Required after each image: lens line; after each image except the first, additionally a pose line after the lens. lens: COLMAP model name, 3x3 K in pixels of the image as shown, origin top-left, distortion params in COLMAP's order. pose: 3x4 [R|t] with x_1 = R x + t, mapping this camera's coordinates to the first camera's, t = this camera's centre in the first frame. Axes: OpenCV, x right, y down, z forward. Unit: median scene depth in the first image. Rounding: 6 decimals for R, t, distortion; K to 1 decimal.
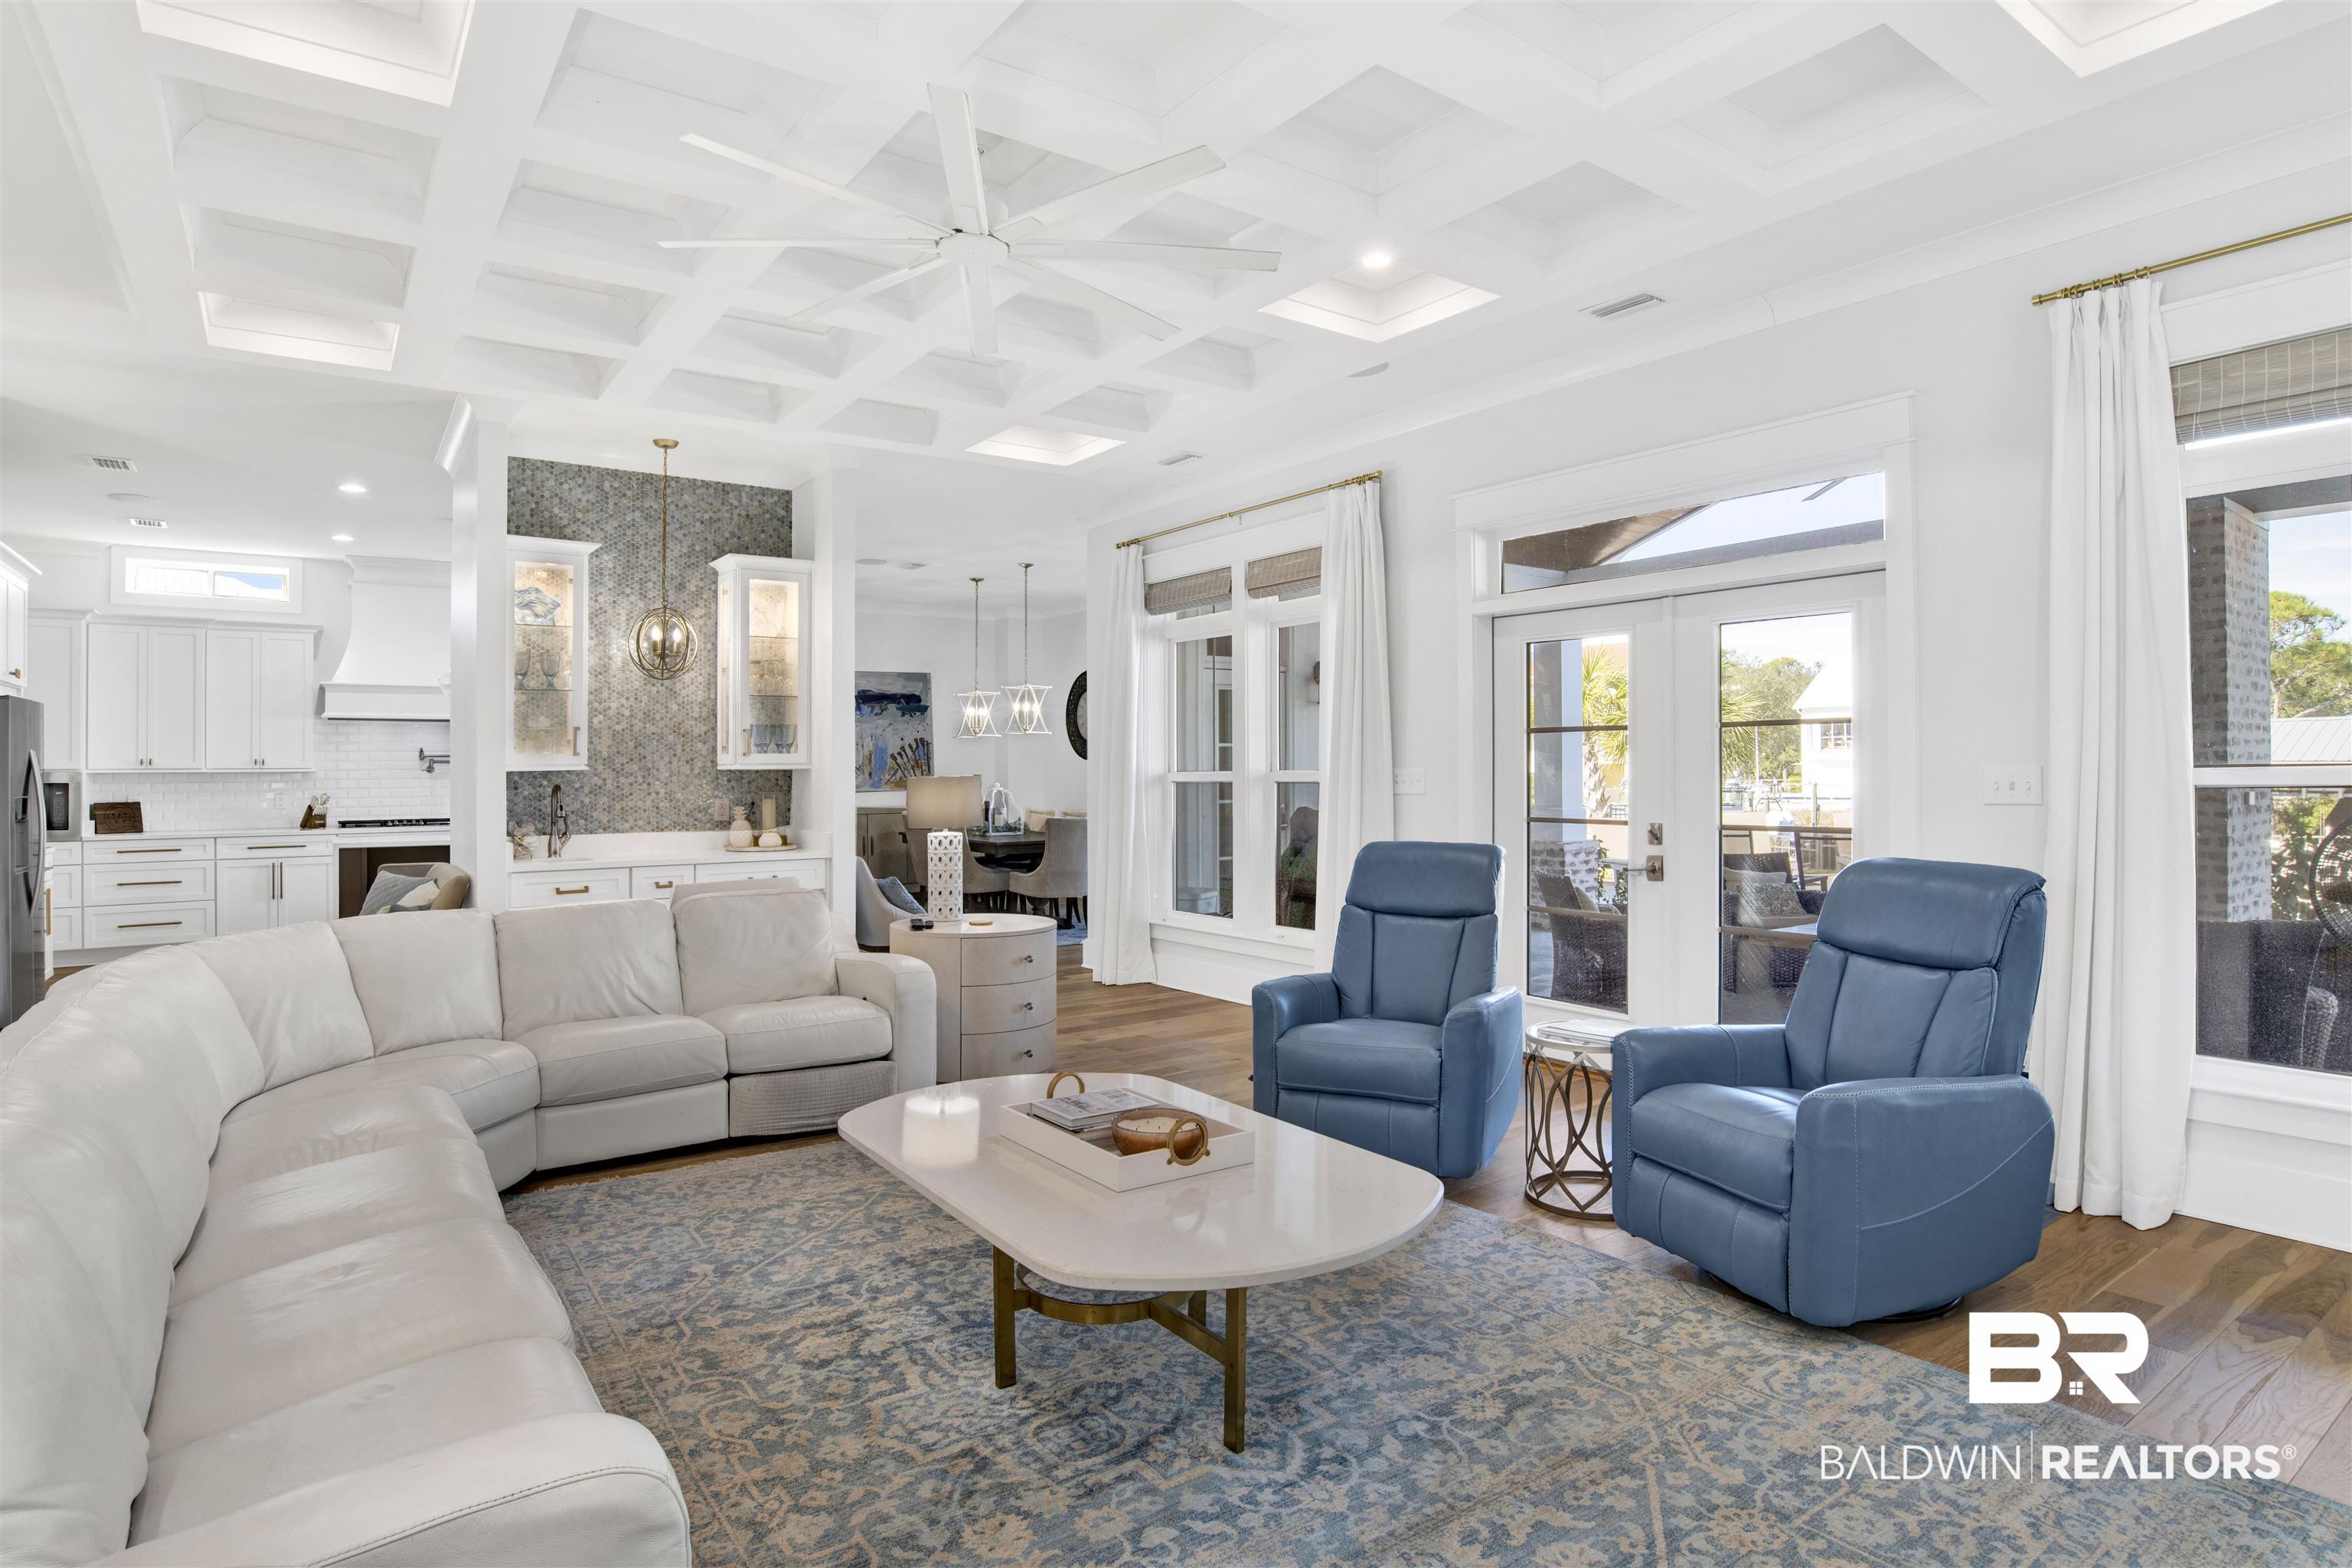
lens RADIAL K [[1262.3, 0, 1129.6], [0, 1262.3, 773.4], [0, 0, 1]] dist [-0.042608, 0.006621]
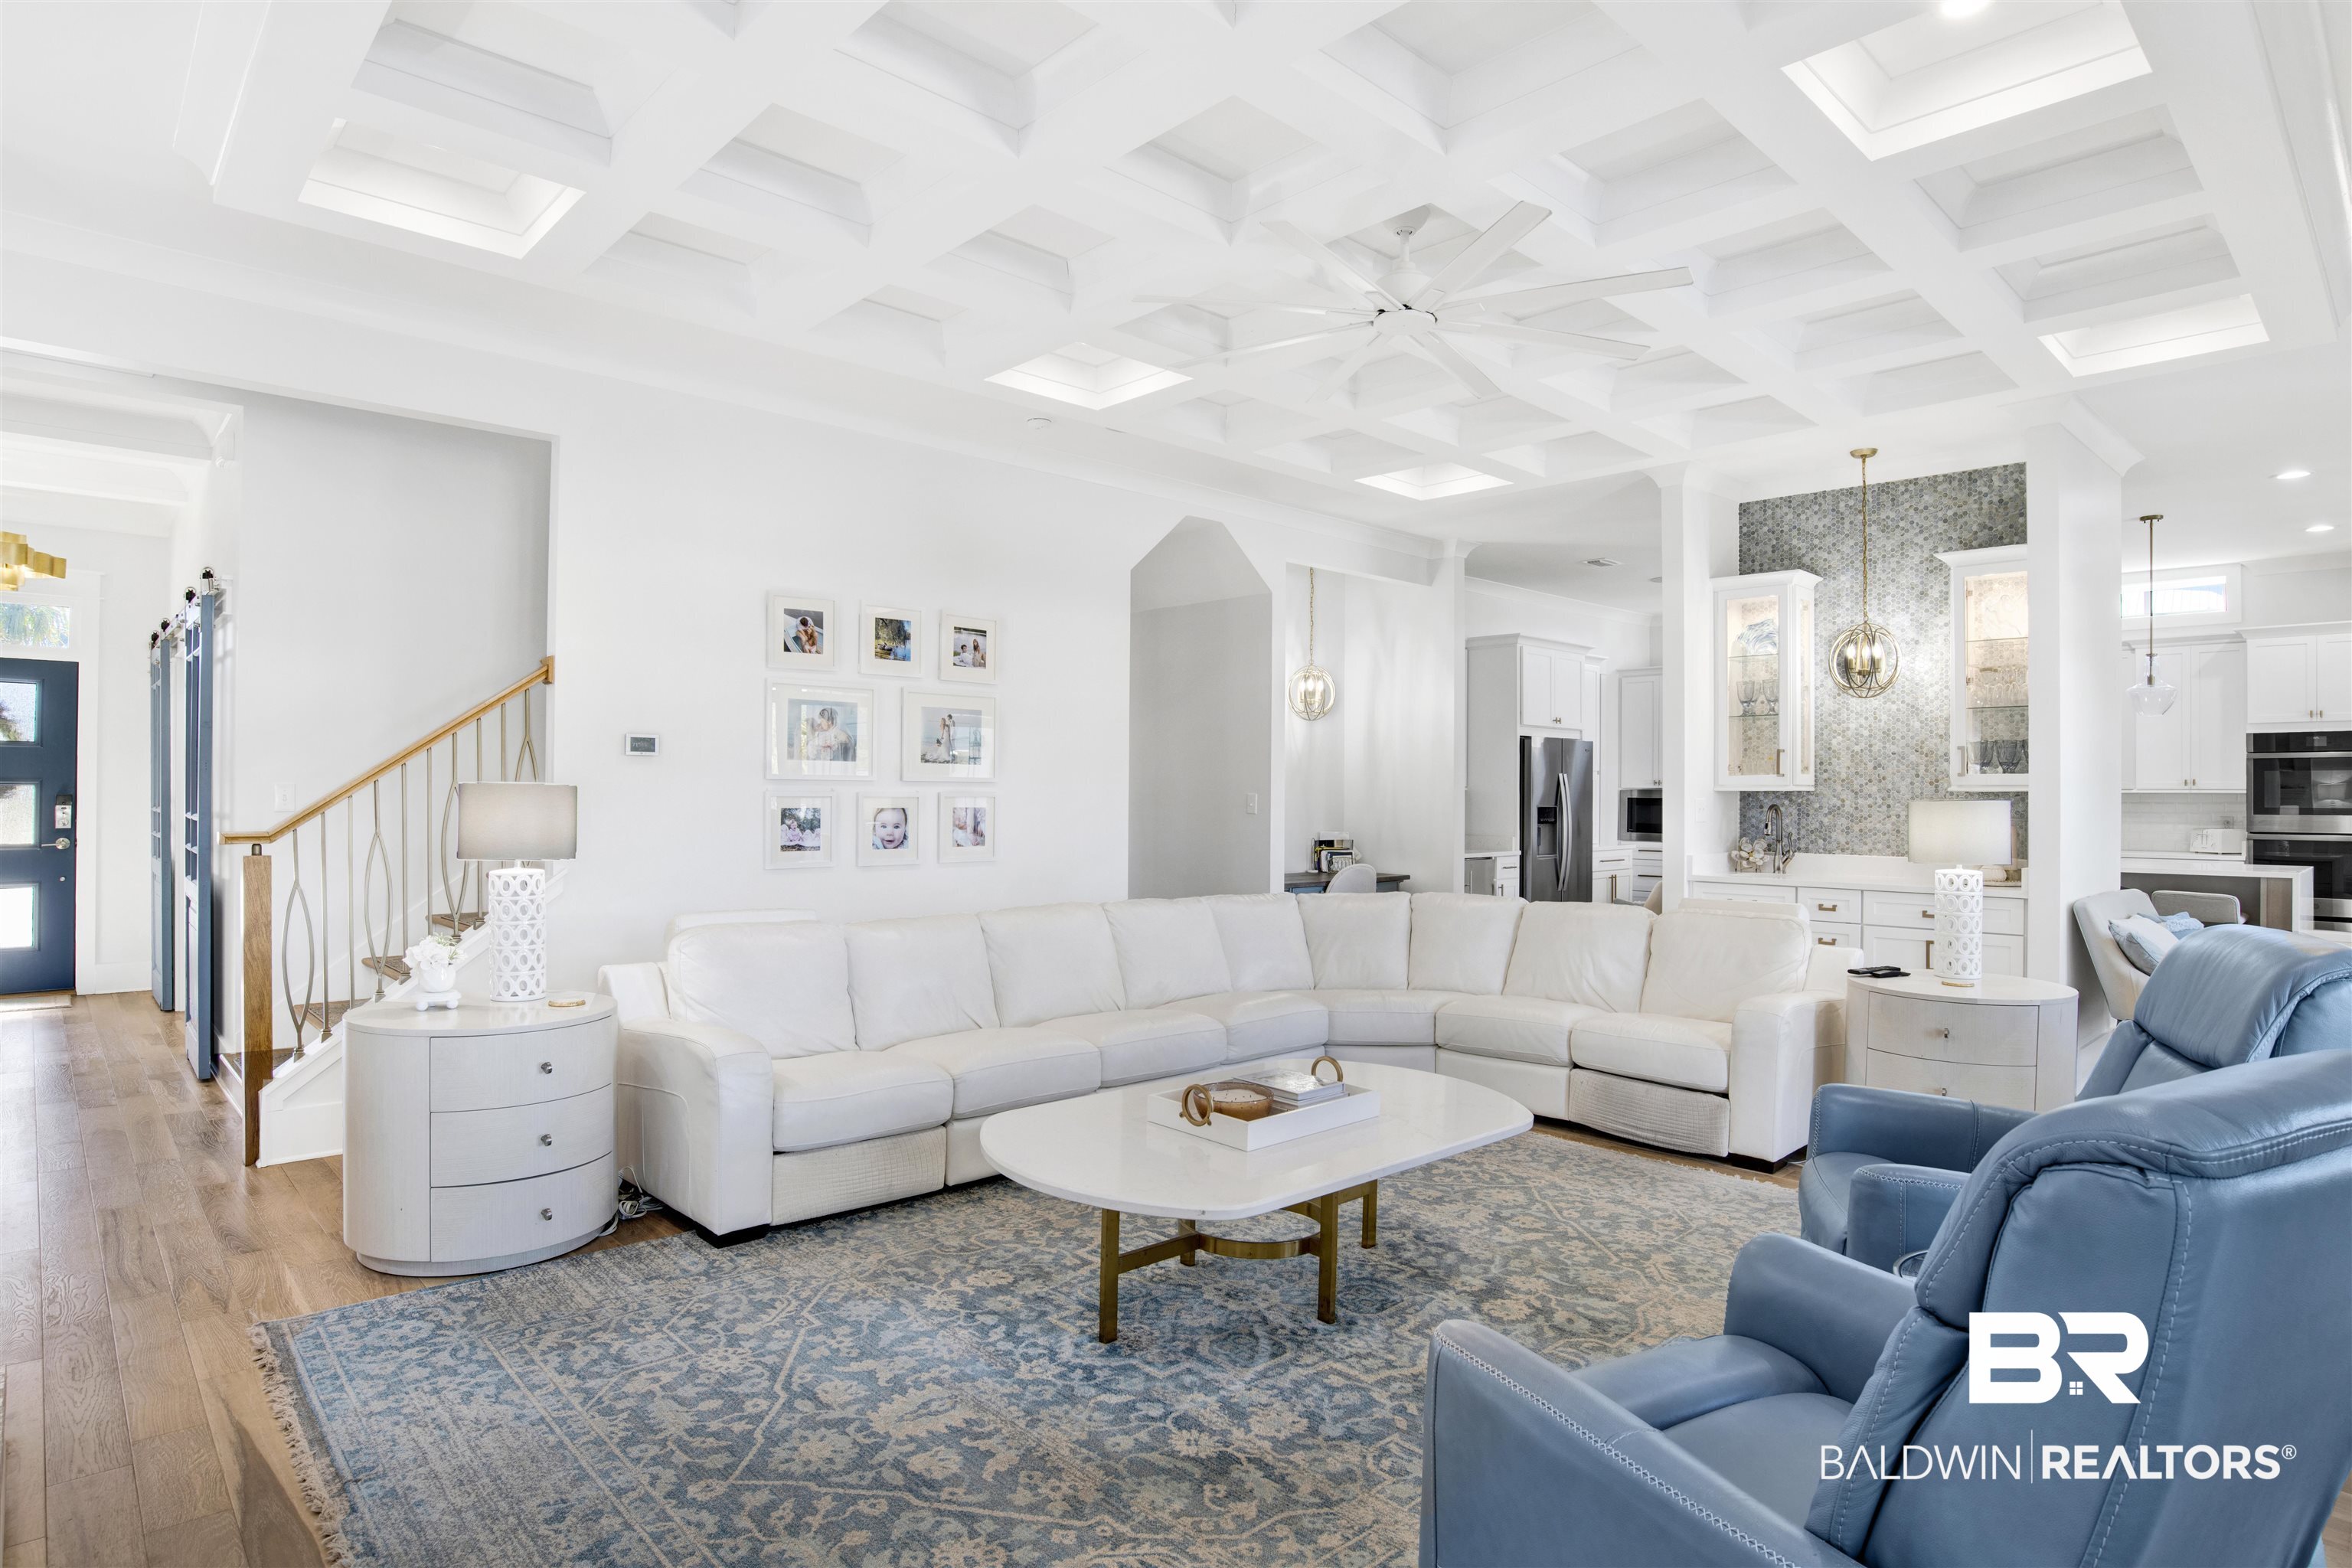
lens RADIAL K [[1262.3, 0, 1174.9], [0, 1262.3, 787.2], [0, 0, 1]] dist [-0.042608, 0.006621]
pose [[0.145507, 0.005163, -0.989344, 0.511864], [-0.011425, 0.999928, 0.003538, -0.003236], [0.989291, 0.010788, 0.145556, 0.344010]]
